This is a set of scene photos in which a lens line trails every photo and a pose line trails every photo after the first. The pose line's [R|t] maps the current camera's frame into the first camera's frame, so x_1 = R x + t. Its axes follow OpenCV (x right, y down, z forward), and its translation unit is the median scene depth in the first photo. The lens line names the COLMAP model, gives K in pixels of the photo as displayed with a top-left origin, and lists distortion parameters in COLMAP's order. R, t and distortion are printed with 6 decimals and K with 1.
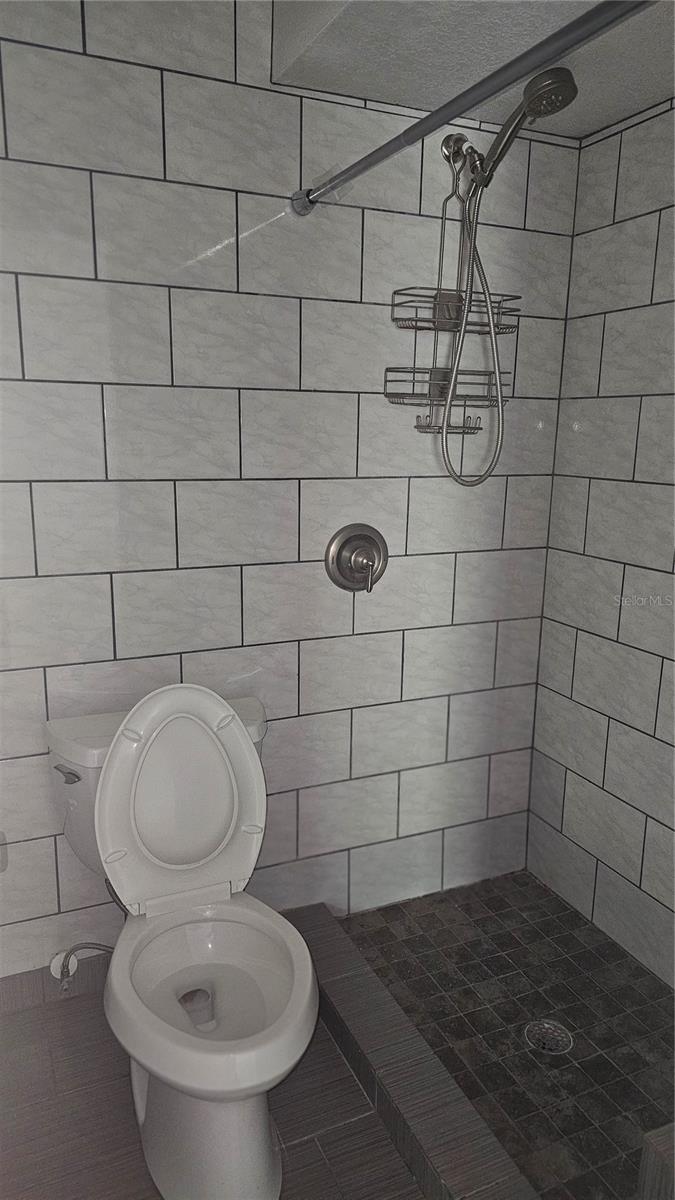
lens RADIAL K [[798.0, 0, 335.9], [0, 798.0, 594.7], [0, 0, 1]] dist [0.033649, -0.024143]
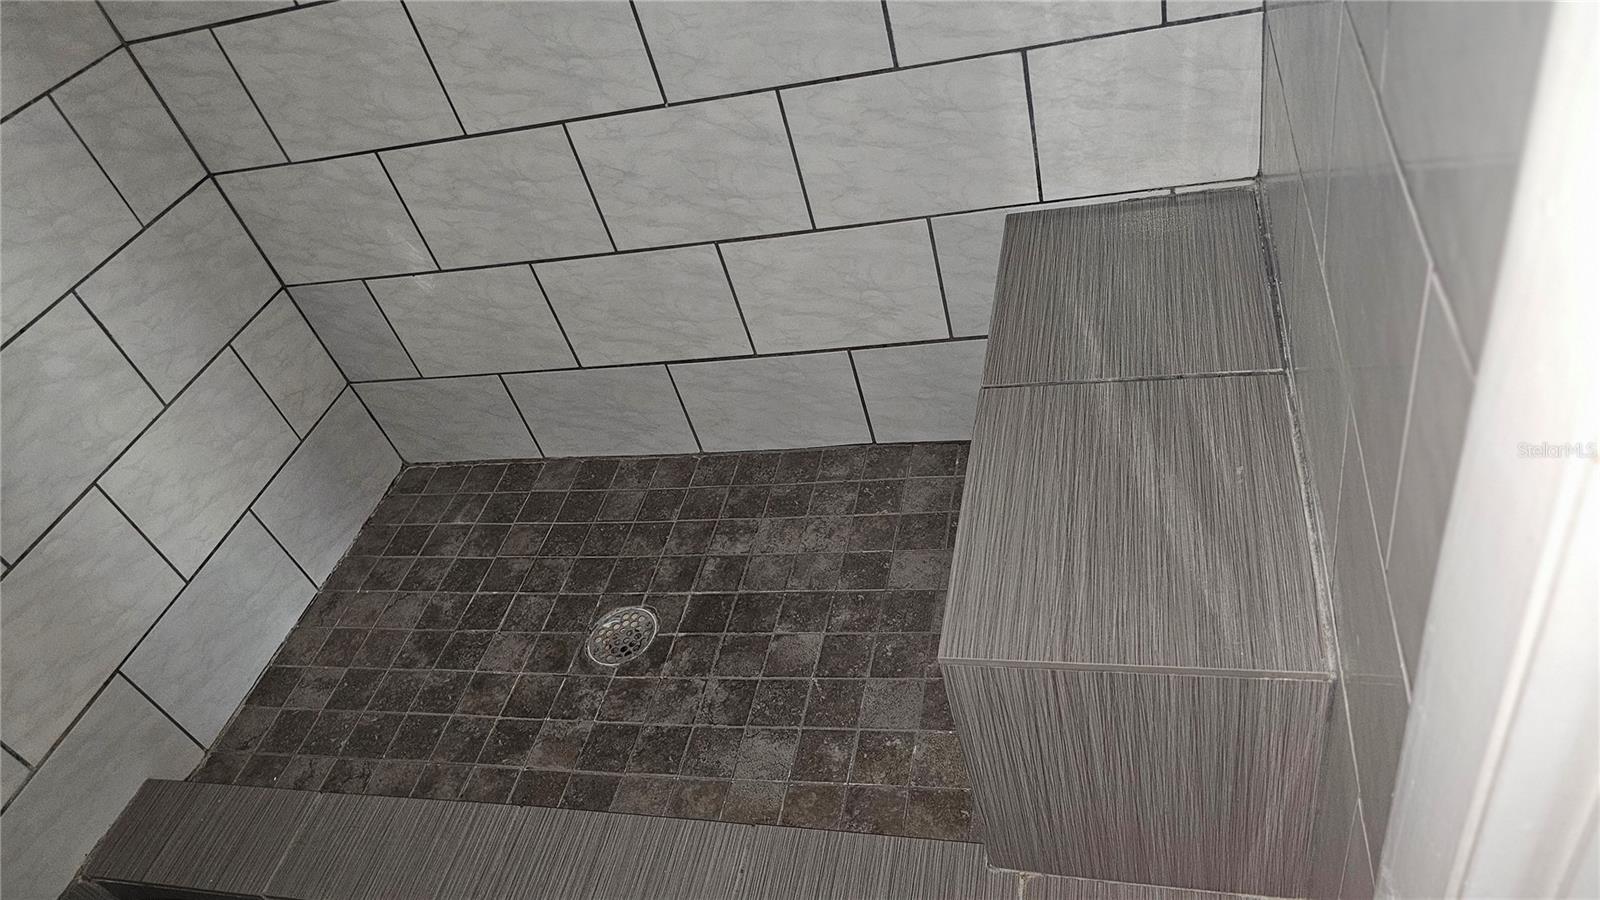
lens RADIAL K [[1064.1, 0, 794.5], [0, 1064.1, 438.4], [0, 0, 1]] dist [0.033649, -0.024143]
pose [[0.575737, -0.639355, 0.509660, 0.012139], [0.407811, 0.764811, 0.498752, 0.059724], [-0.708673, -0.079305, 0.701066, 0.294847]]
